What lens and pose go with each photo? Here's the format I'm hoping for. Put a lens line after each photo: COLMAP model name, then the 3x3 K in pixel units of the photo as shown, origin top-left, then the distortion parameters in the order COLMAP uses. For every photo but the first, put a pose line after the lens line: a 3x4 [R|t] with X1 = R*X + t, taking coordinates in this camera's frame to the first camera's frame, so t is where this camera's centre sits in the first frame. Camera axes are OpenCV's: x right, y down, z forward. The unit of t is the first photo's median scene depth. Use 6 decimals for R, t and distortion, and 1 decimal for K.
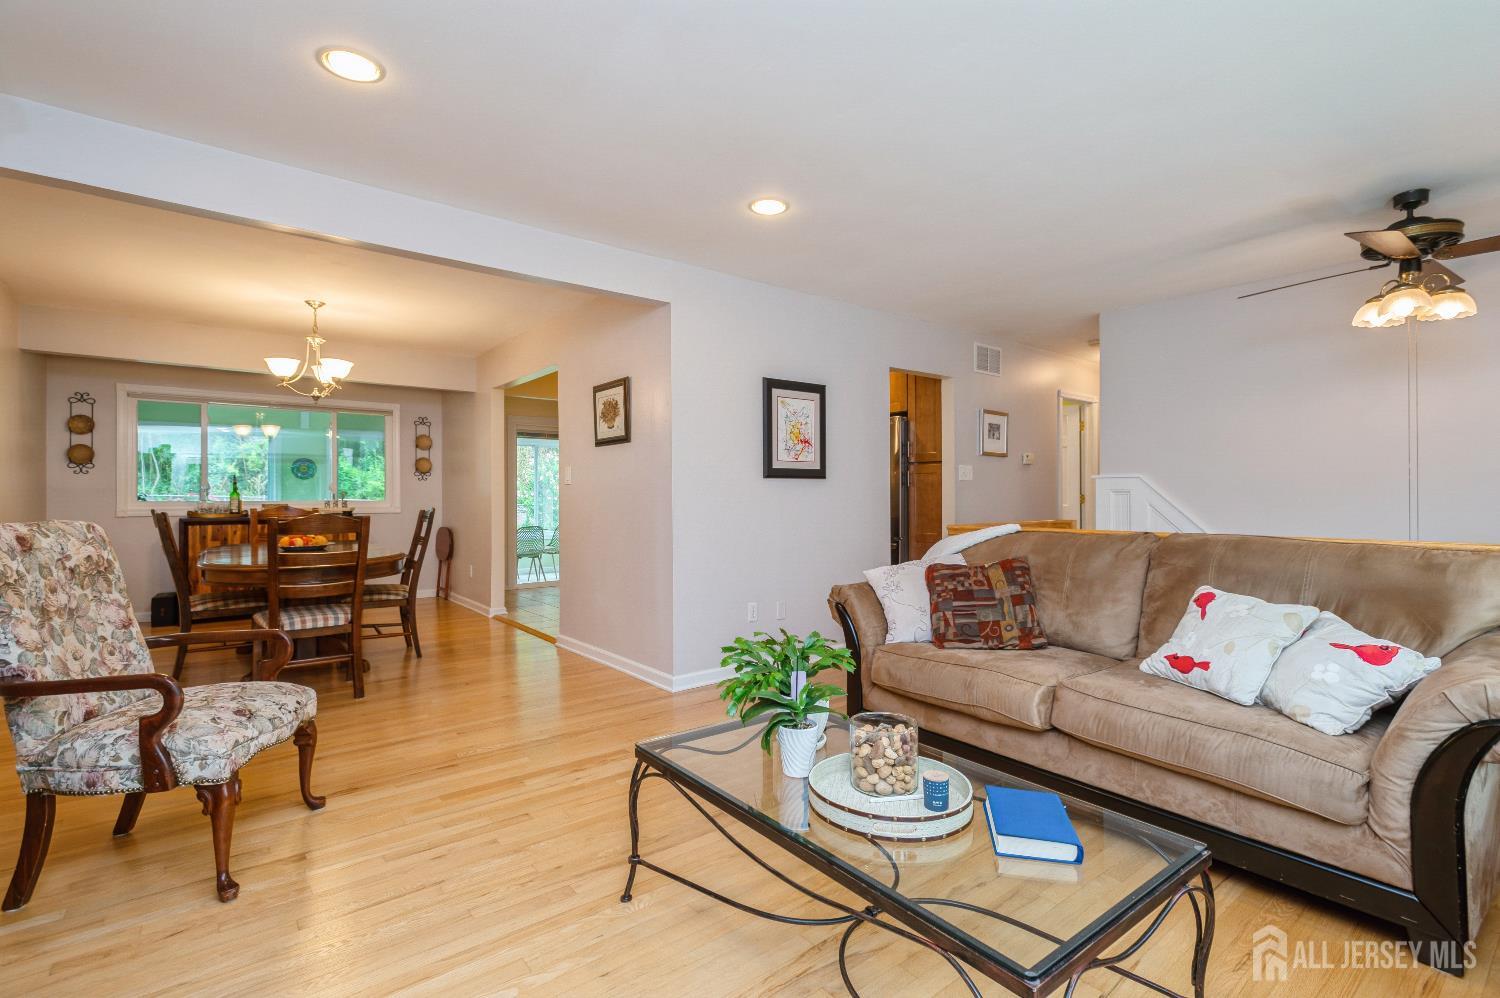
lens RADIAL K [[712.2, 0, 750.6], [0, 712.2, 501.6], [0, 0, 1]] dist [0.036674, -0.000485]
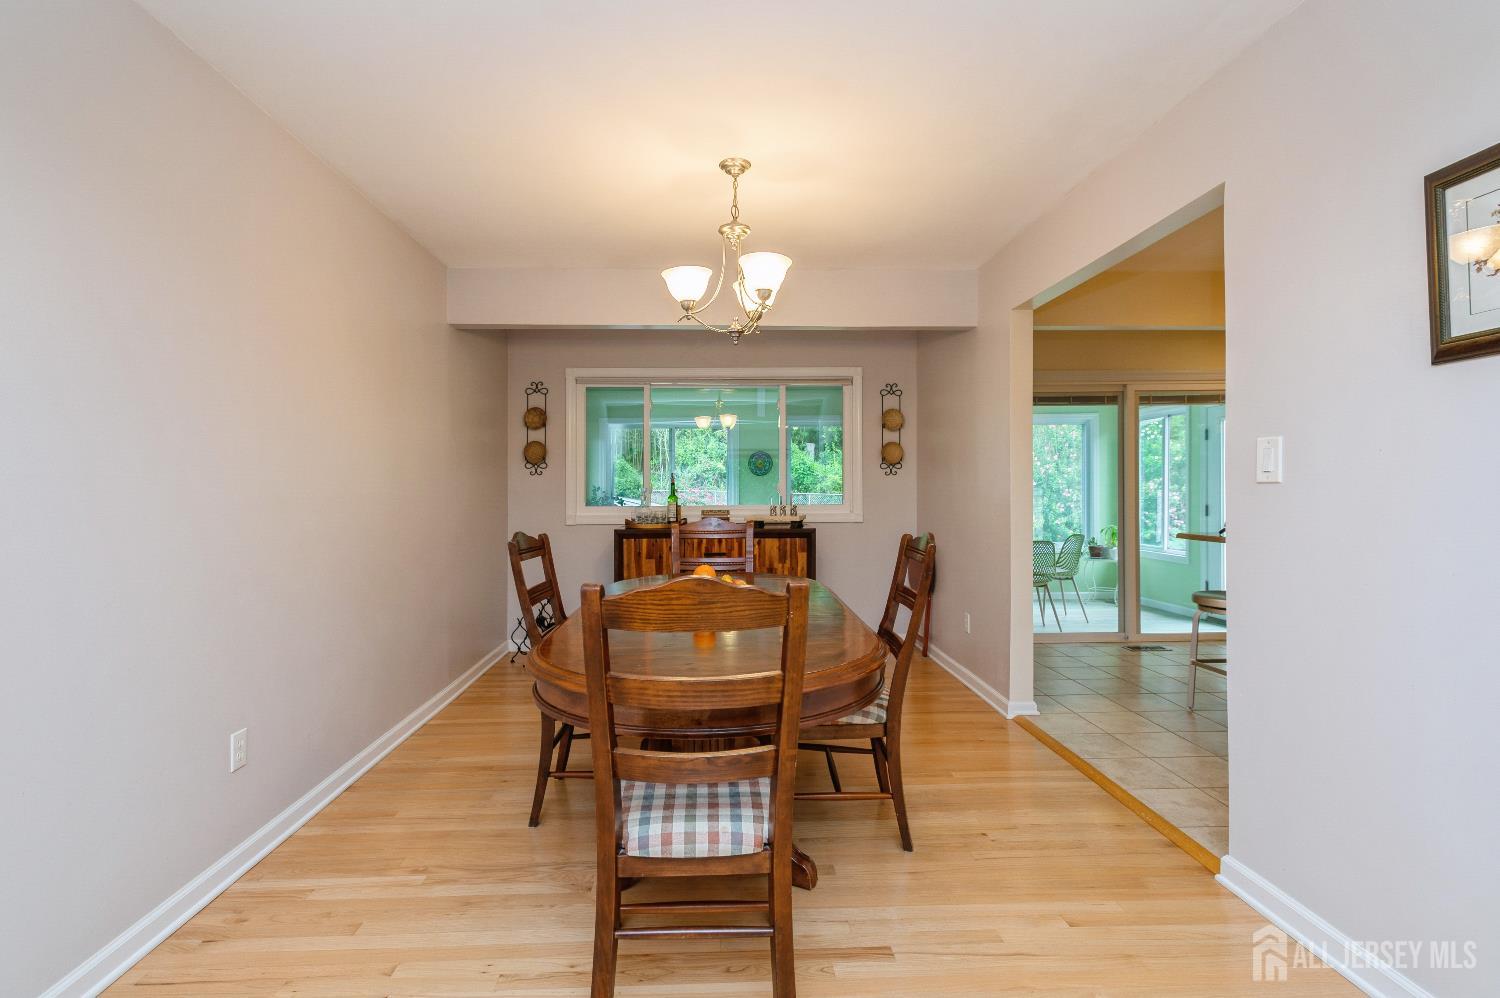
lens RADIAL K [[712.2, 0, 750.6], [0, 712.2, 501.6], [0, 0, 1]] dist [0.036674, -0.000485]
pose [[0.825841, 0.004979, -0.563880, -0.225398], [0.002919, 0.999910, 0.013104, -0.017115], [0.563895, -0.012468, 0.825752, 0.443243]]
